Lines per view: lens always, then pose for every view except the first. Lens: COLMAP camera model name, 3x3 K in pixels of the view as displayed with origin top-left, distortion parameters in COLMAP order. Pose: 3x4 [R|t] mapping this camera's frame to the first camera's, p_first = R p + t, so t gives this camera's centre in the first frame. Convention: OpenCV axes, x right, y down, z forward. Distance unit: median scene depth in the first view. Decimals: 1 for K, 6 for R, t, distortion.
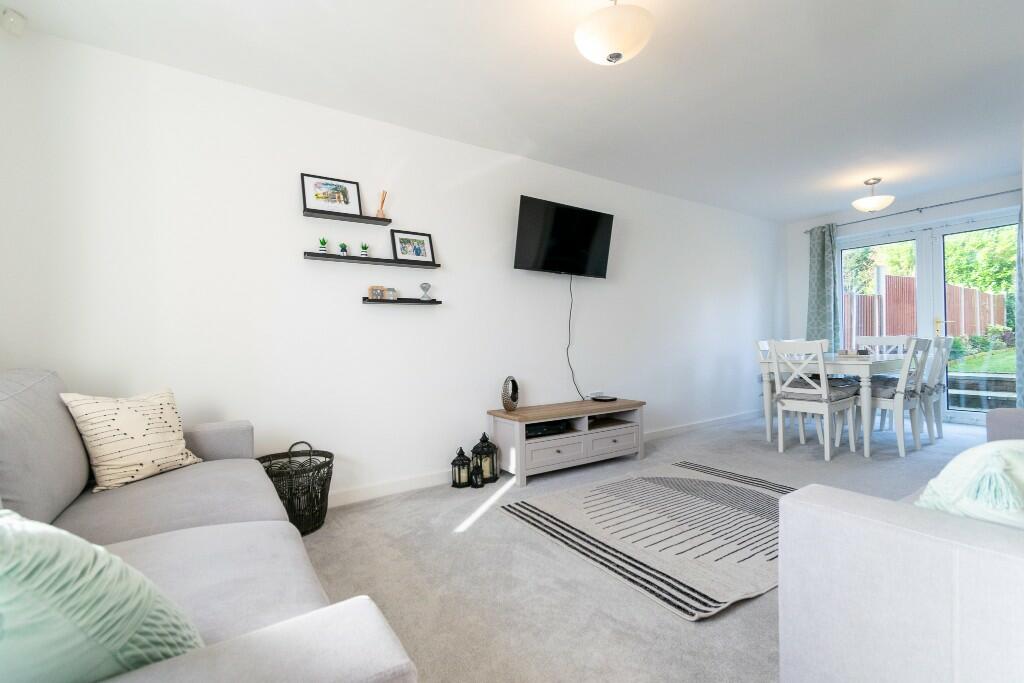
lens RADIAL K [[451.0, 0, 510.8], [0, 451.0, 338.5], [0, 0, 1]] dist [0.001351, -0.000727]
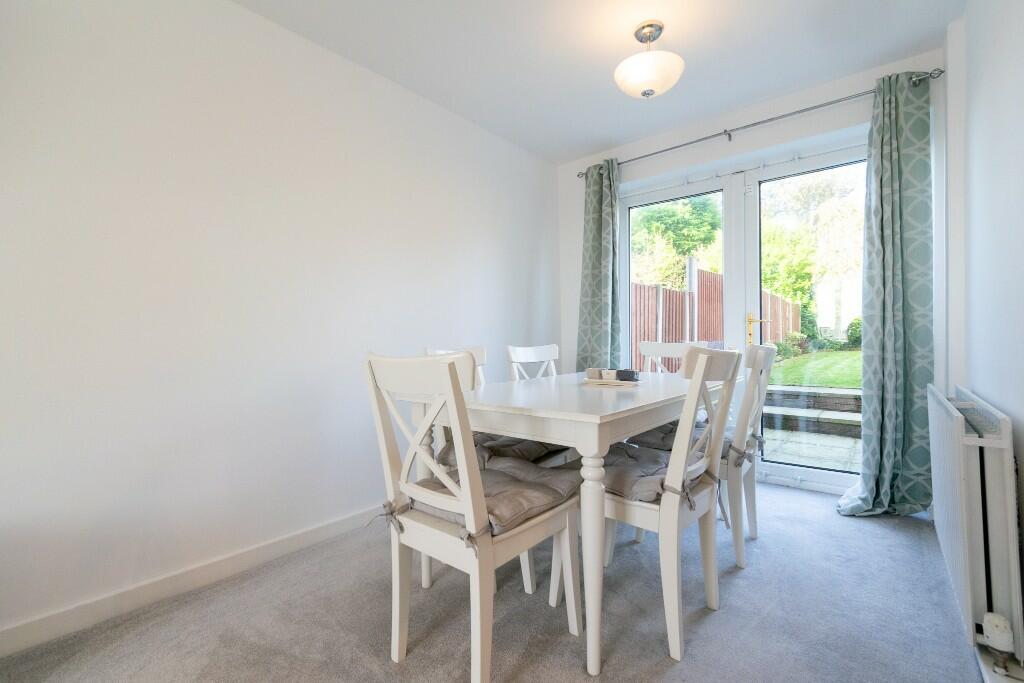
lens RADIAL K [[451.0, 0, 510.8], [0, 451.0, 338.5], [0, 0, 1]] dist [0.001351, -0.000727]
pose [[0.962165, 0.014370, 0.272088, 0.415298], [-0.013562, 0.999896, -0.004851, -0.003858], [-0.272130, 0.000978, 0.962260, 0.444574]]
